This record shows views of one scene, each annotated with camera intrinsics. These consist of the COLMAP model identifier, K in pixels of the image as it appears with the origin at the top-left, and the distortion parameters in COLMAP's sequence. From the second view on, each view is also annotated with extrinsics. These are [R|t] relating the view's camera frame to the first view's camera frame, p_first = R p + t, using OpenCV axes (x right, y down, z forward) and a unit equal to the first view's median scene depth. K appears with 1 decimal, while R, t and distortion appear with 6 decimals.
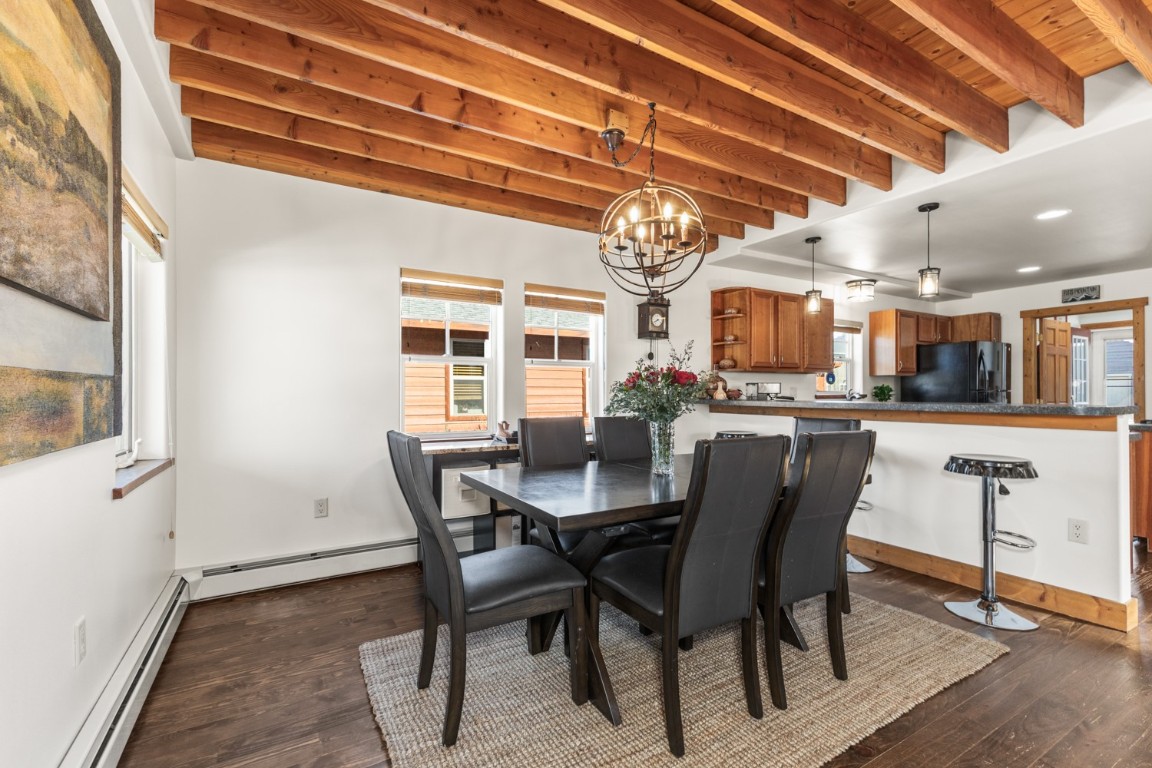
lens RADIAL K [[499.6, 0, 571.2], [0, 499.6, 391.6], [0, 0, 1]] dist [0.008387, -0.002429]
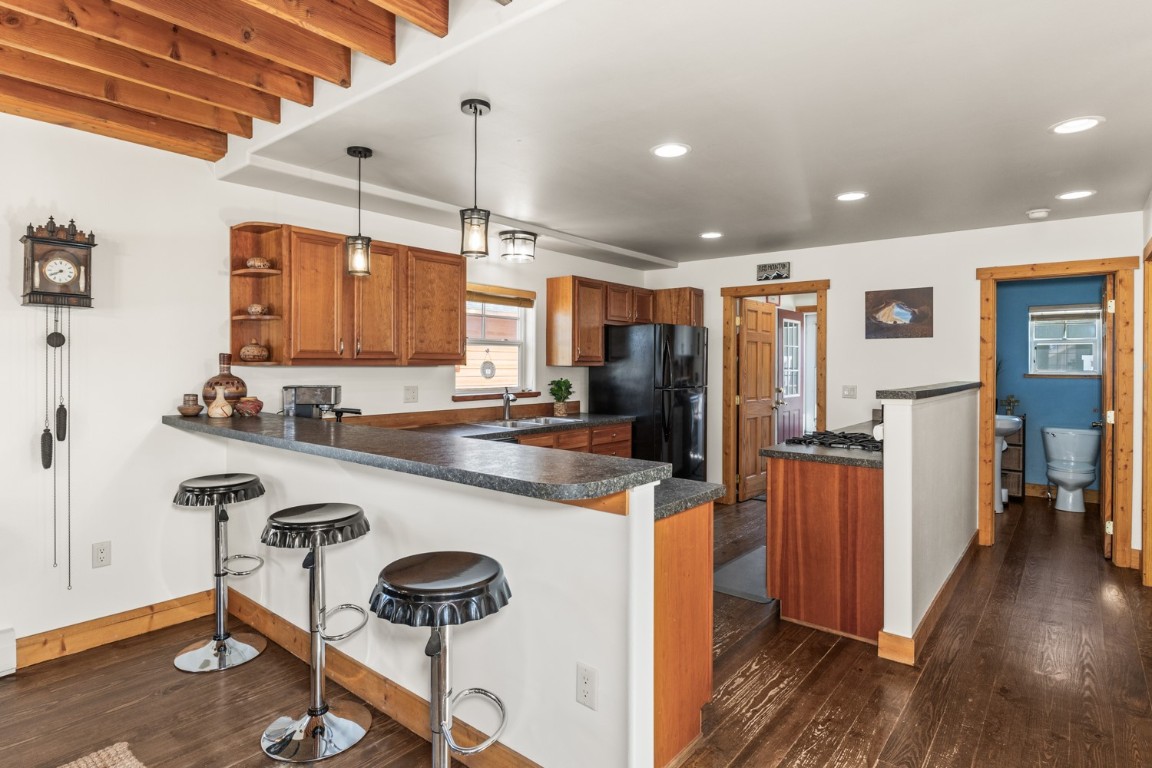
lens RADIAL K [[607.6, 0, 568.3], [0, 607.6, 364.7], [0, 0, 1]] dist [-0.011931, 0.000590]
pose [[0.937886, 0.006349, 0.346885, 0.341300], [-0.007913, 0.999964, 0.003094, -0.038742], [-0.346853, -0.005646, 0.937903, 0.170806]]
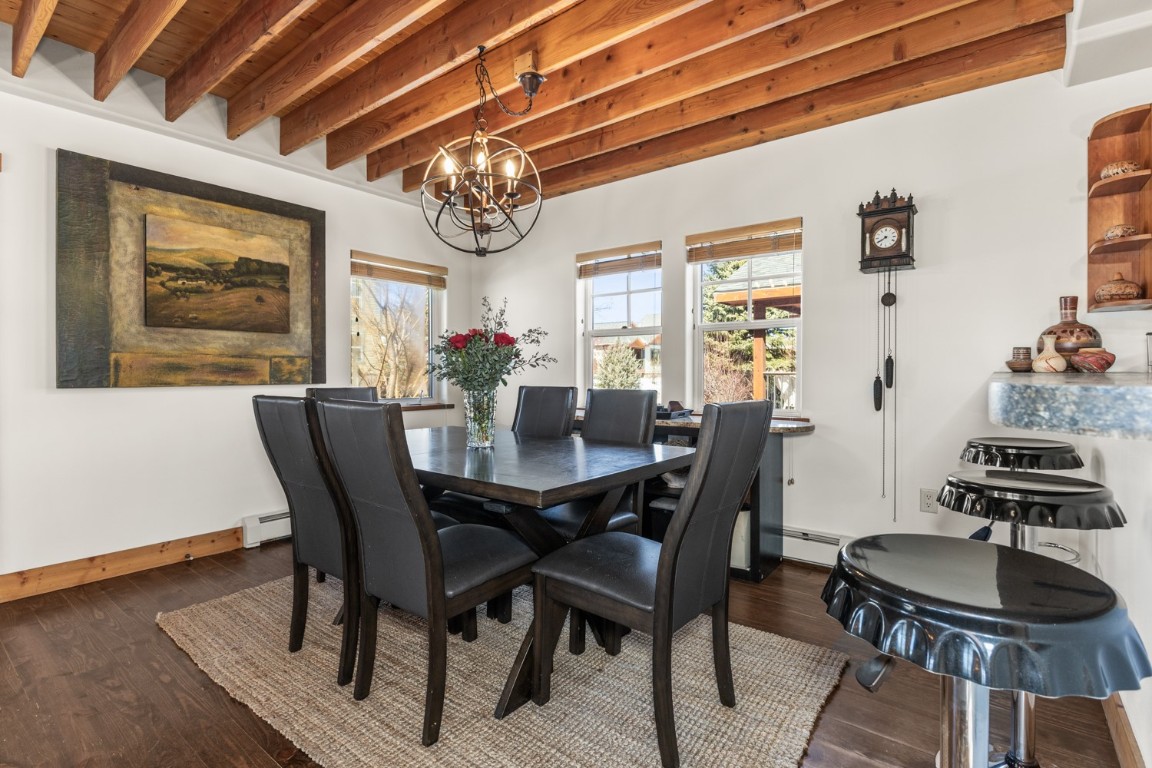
lens RADIAL K [[542.8, 0, 577.3], [0, 542.8, 379.5], [0, 0, 1]] dist [-0.006613, -0.000805]
pose [[0.380707, 0.009120, -0.924651, 0.472976], [-0.003526, 0.999958, 0.008410, 0.015828], [0.924689, 0.000059, 0.380723, 0.314824]]
